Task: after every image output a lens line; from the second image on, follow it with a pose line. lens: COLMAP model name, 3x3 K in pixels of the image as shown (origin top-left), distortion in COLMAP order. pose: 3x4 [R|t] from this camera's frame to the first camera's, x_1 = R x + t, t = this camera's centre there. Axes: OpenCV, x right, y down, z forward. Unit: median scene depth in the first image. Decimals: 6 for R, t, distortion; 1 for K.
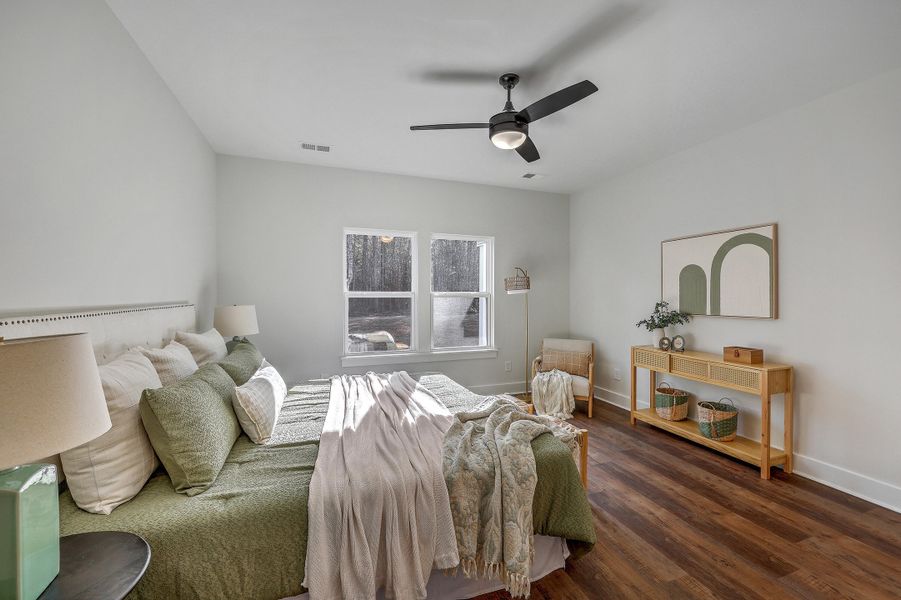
lens RADIAL K [[366.1, 0, 450.0], [0, 366.1, 298.6], [0, 0, 1]] dist [0.001912, 0.000127]
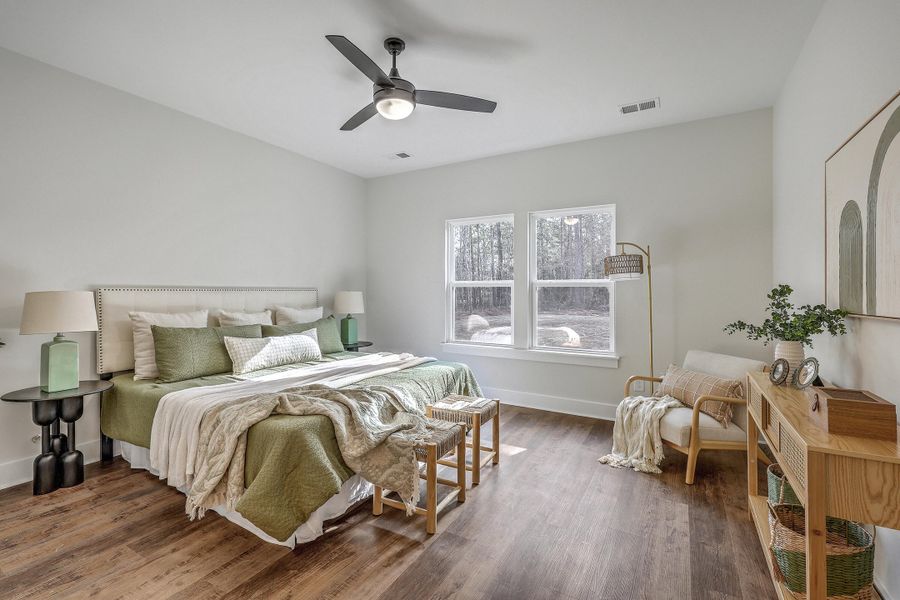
lens RADIAL K [[400.2, 0, 435.1], [0, 400.2, 298.7], [0, 0, 1]] dist [0.000871, 0.000071]
pose [[0.627910, 0.009120, -0.778232, 0.764140], [0.007591, 0.999812, 0.017841, 0.012708], [0.778249, -0.017110, 0.627723, 0.335455]]
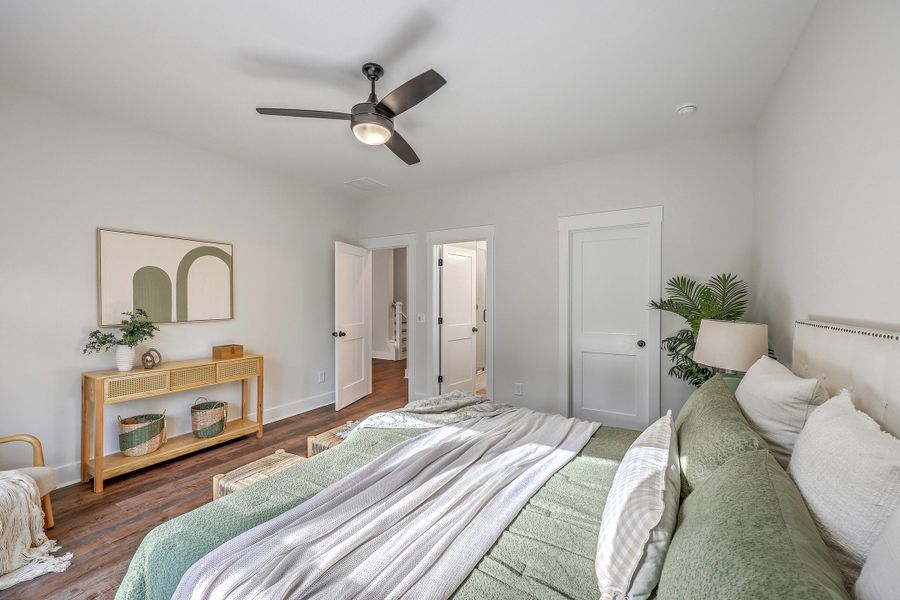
lens RADIAL K [[365.7, 0, 449.5], [0, 365.7, 298.6], [0, 0, 1]] dist [0.001912, 0.000127]
pose [[-0.643359, -0.001039, 0.765564, -0.502253], [0.005571, 0.999966, 0.006039, -0.017554], [-0.765544, 0.008150, -0.643331, 1.083670]]
